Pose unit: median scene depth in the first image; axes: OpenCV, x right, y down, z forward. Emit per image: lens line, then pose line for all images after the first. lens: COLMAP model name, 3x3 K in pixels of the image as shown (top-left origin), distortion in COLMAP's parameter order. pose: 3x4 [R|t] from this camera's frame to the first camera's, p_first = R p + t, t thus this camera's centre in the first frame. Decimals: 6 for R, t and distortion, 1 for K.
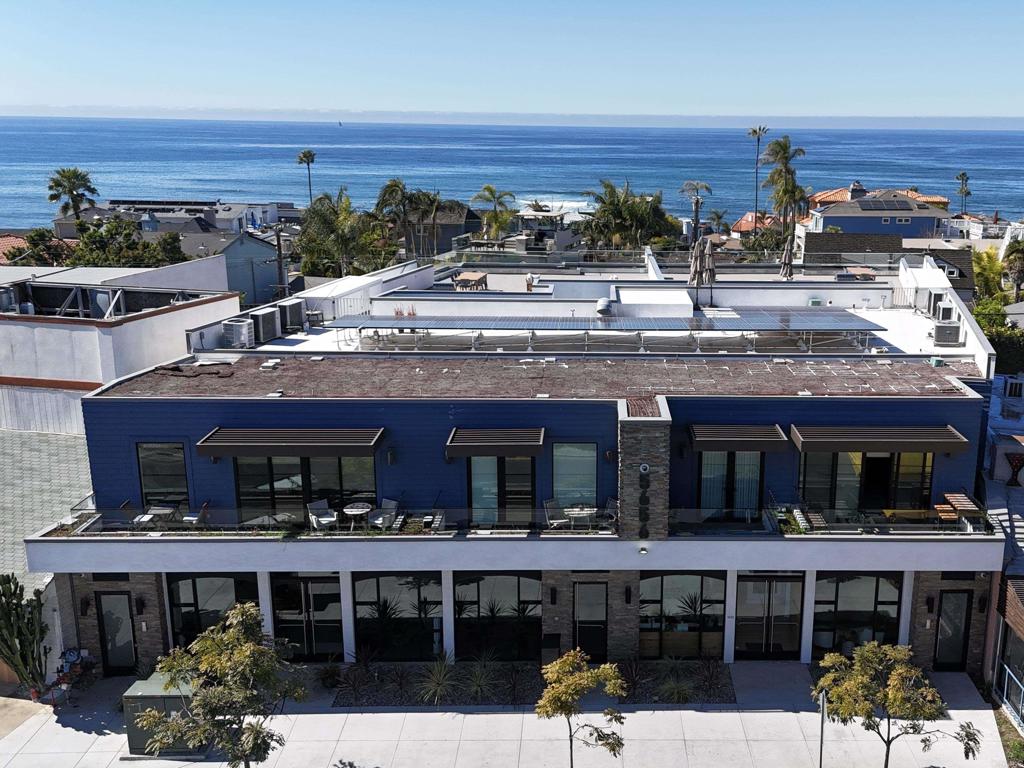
lens RADIAL K [[950.3, 0, 600.9], [0, 950.3, 384.3], [0, 0, 1]] dist [0.064959, -0.015925]
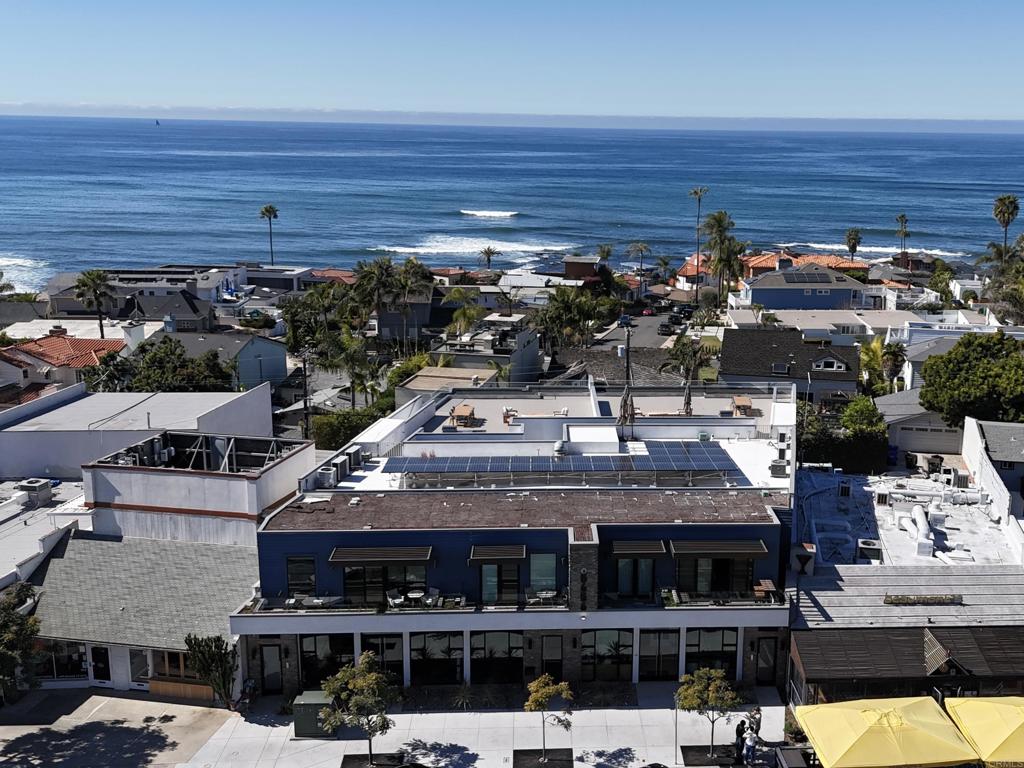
lens RADIAL K [[989.0, 0, 582.4], [0, 989.0, 381.2], [0, 0, 1]] dist [0.080976, -0.080175]
pose [[0.999488, -0.004552, 0.031677, -0.011417], [0.005439, 0.999594, -0.027967, -0.187960], [-0.031537, 0.028125, 0.999107, -0.752320]]
